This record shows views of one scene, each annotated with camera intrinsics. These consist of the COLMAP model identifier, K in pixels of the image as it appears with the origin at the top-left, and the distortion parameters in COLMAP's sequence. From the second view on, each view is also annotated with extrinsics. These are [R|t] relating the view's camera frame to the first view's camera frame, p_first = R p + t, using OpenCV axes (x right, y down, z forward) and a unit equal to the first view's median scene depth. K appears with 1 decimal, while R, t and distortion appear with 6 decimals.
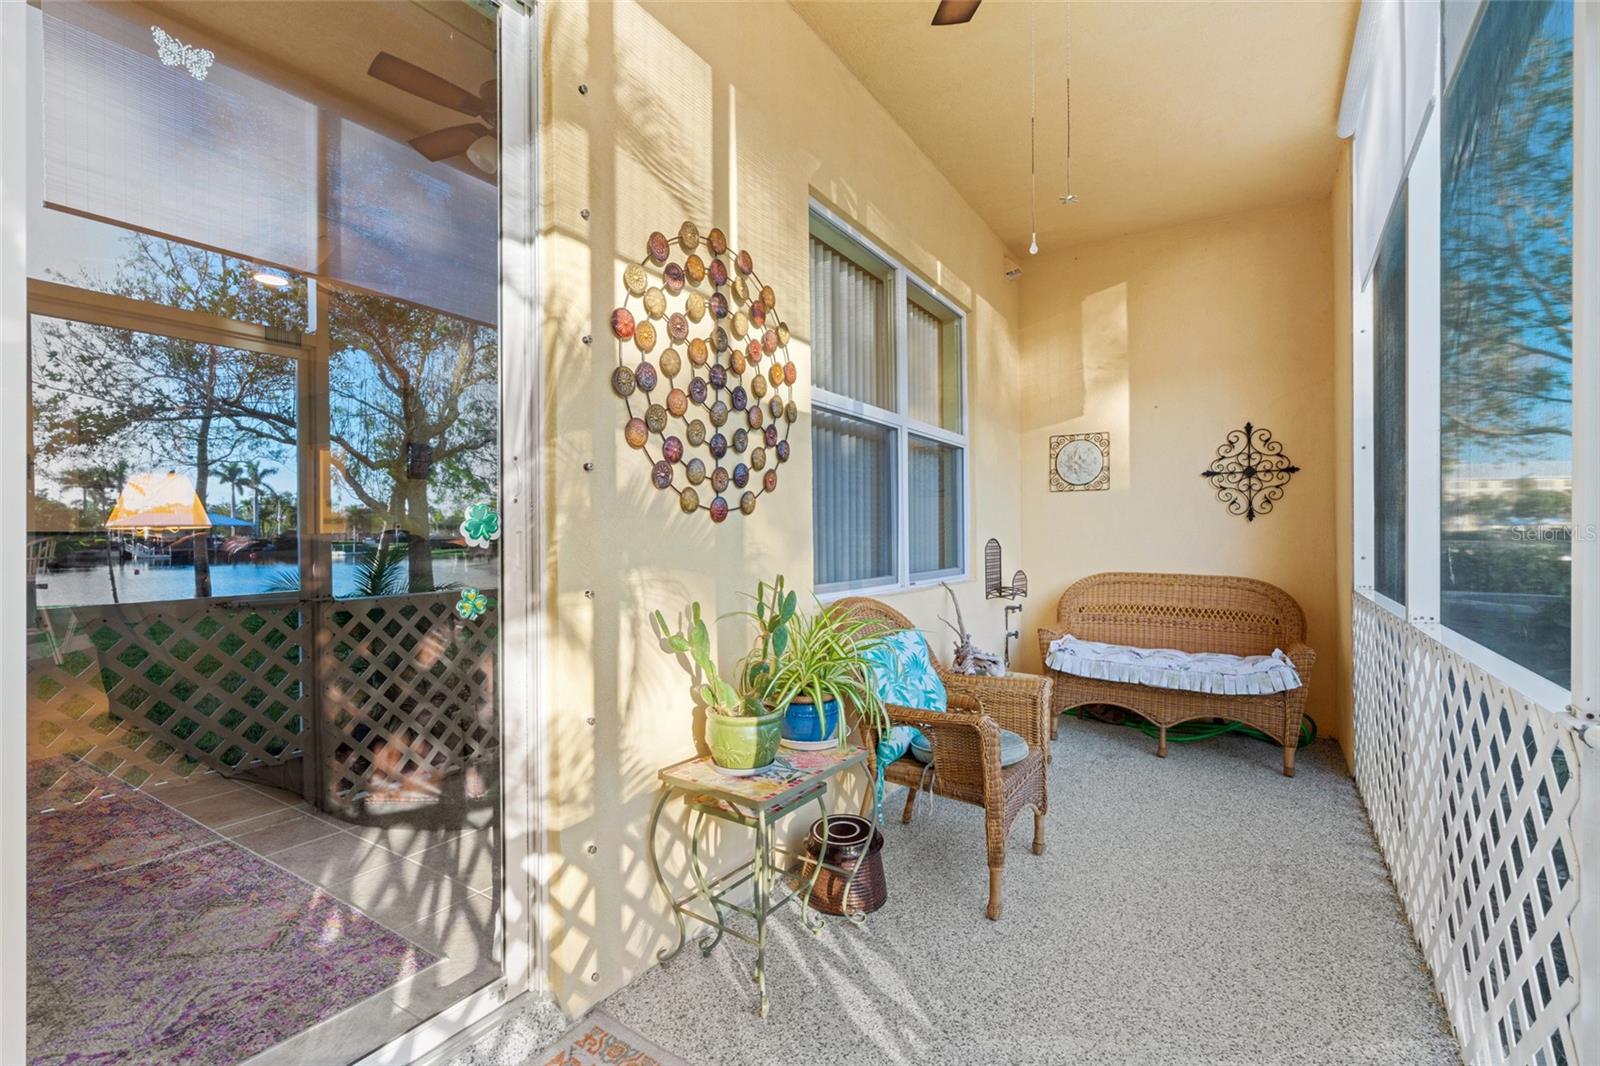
lens RADIAL K [[730.2, 0, 802.0], [0, 730.2, 525.2], [0, 0, 1]] dist [0.001384, 0.000532]
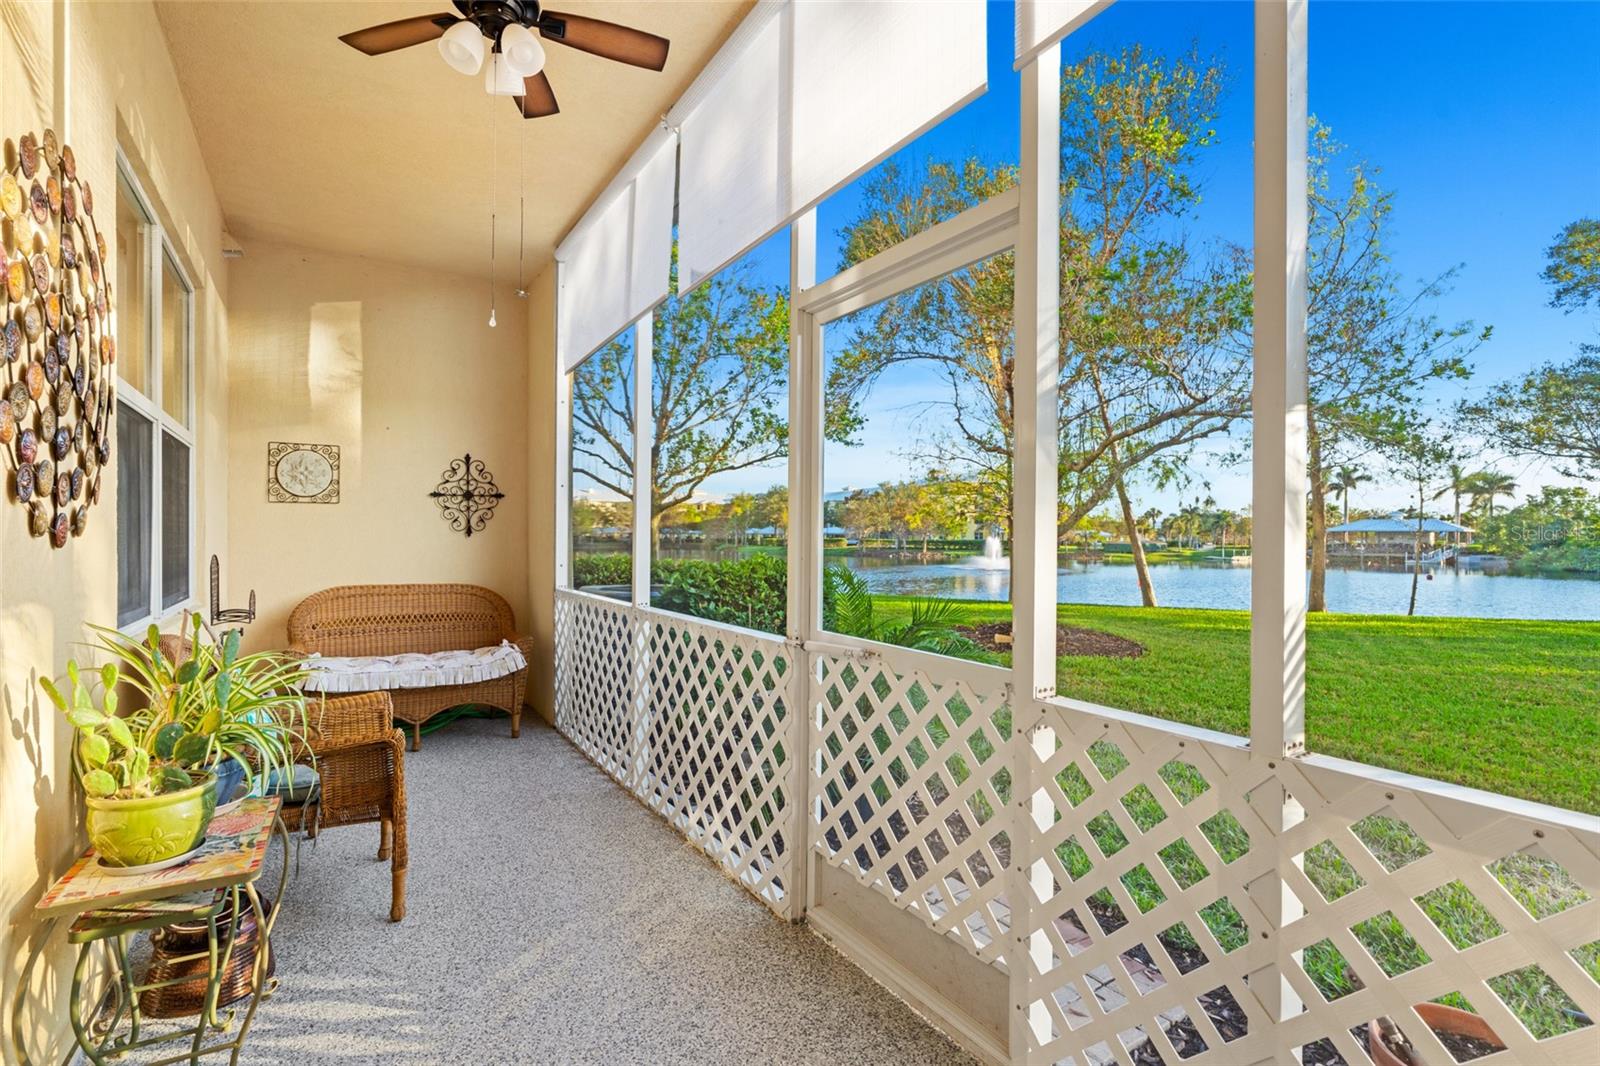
lens RADIAL K [[729.6, 0, 796.6], [0, 729.6, 519.9], [0, 0, 1]] dist [-0.004033, 0.000389]
pose [[0.411603, 0.025850, 0.910997, -0.256122], [-0.013750, 0.999660, -0.022153, -0.014028], [-0.911260, -0.003408, 0.411819, 0.020772]]
